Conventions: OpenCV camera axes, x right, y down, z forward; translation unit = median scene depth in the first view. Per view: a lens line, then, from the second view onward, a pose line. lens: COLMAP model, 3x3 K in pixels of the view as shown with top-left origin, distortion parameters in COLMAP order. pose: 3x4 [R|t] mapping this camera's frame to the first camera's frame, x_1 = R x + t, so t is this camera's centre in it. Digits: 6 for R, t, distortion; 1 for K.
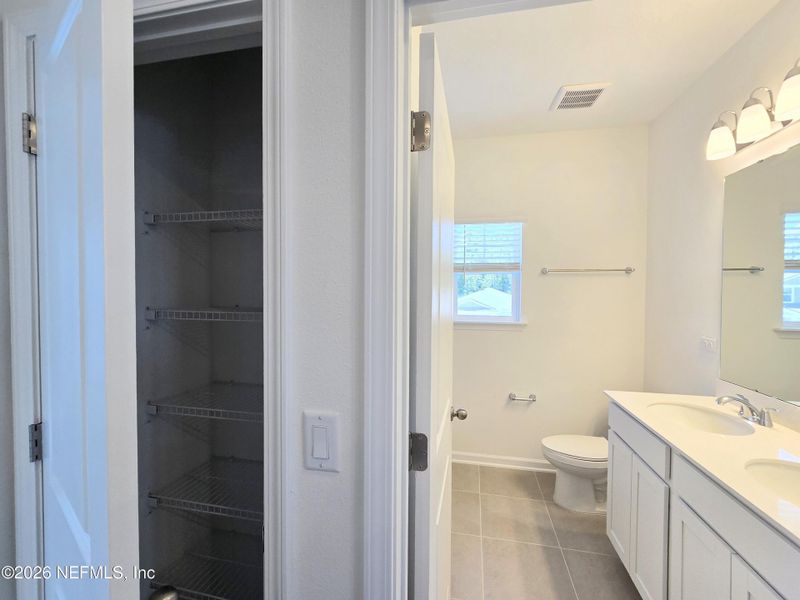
lens RADIAL K [[339.0, 0, 401.2], [0, 339.0, 299.5], [0, 0, 1]] dist [-0.001686, 0.000011]
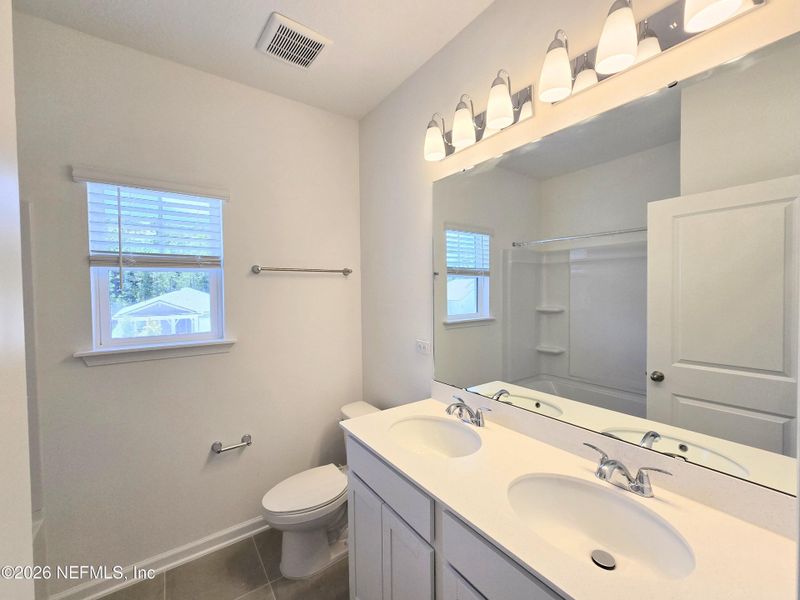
lens RADIAL K [[339.0, 0, 401.2], [0, 339.0, 299.5], [0, 0, 1]] dist [-0.001686, 0.000011]
pose [[0.683061, -0.031993, 0.729660, 0.106057], [0.030772, 0.999414, 0.015014, -0.021543], [-0.729713, 0.012197, 0.683645, 0.290660]]
